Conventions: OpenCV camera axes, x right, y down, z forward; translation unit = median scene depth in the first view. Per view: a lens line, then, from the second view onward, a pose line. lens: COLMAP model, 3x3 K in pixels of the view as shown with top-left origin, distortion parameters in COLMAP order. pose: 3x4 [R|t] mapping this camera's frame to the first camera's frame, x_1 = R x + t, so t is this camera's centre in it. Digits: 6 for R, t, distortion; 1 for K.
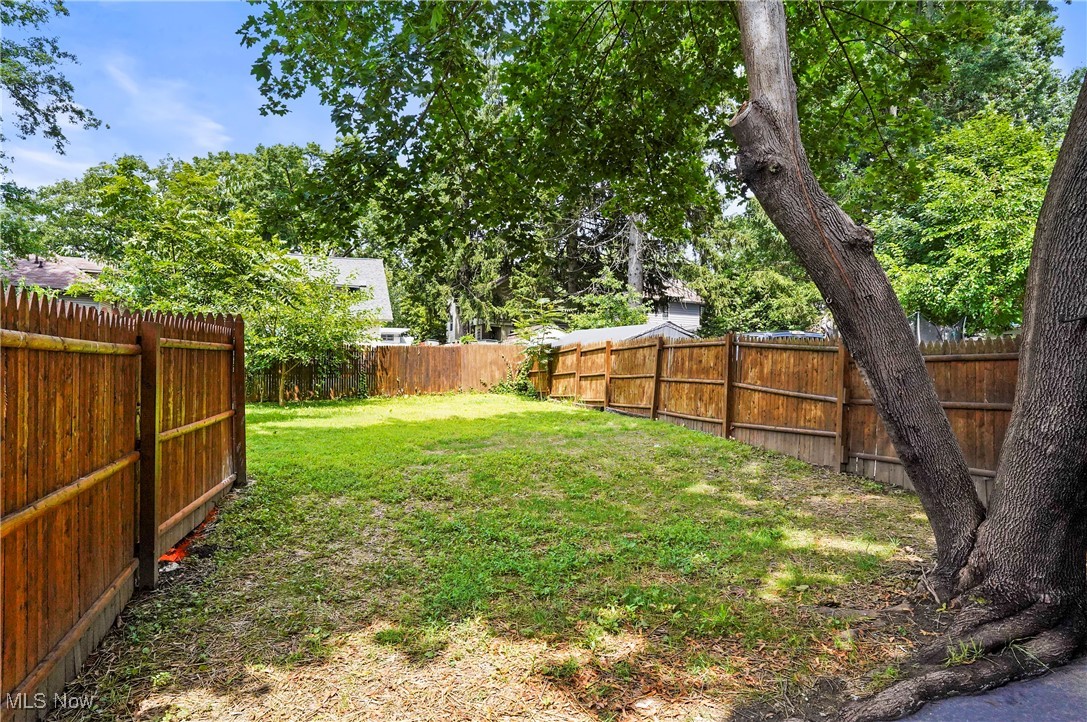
lens RADIAL K [[569.6, 0, 542.3], [0, 569.6, 365.1], [0, 0, 1]] dist [-0.090395, 0.045040]
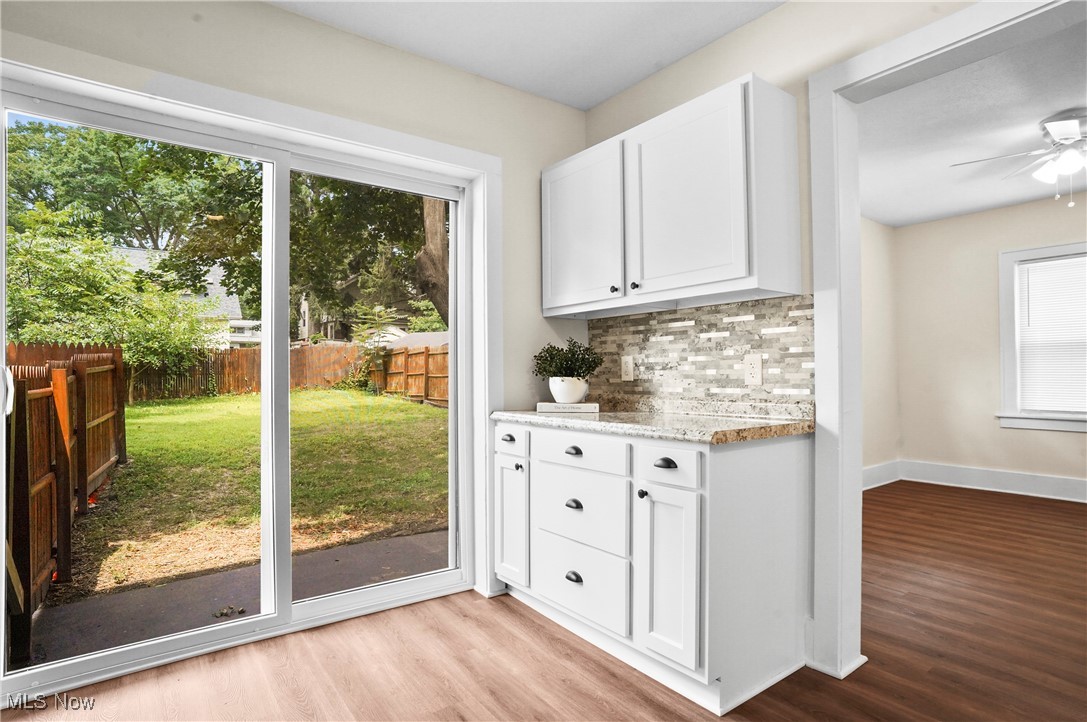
lens RADIAL K [[569.6, 0, 542.3], [0, 569.6, 365.1], [0, 0, 1]] dist [-0.090395, 0.045040]
pose [[0.972969, -0.009124, 0.230755, 0.071466], [0.005341, 0.999841, 0.017013, -0.020459], [-0.230874, -0.015321, 0.972863, -0.237793]]
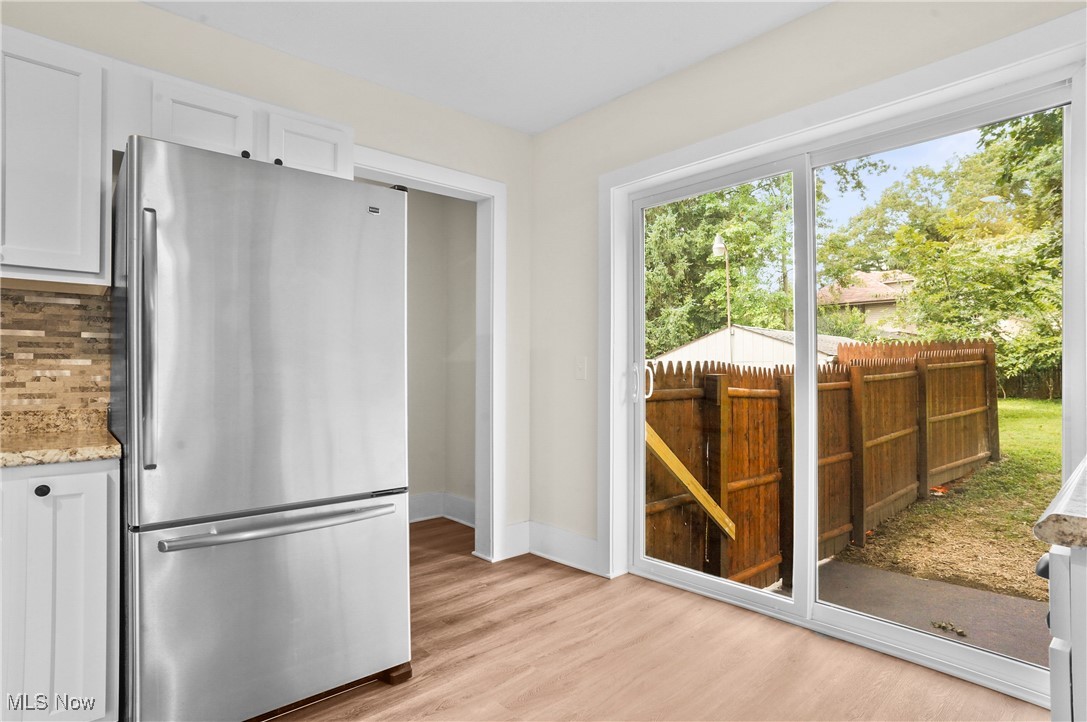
lens RADIAL K [[569.6, 0, 542.3], [0, 569.6, 365.1], [0, 0, 1]] dist [-0.090395, 0.045040]
pose [[0.309978, -0.017046, -0.950591, 0.158935], [0.032685, 0.999439, -0.007263, -0.019211], [0.950182, -0.028819, 0.310362, -0.193112]]
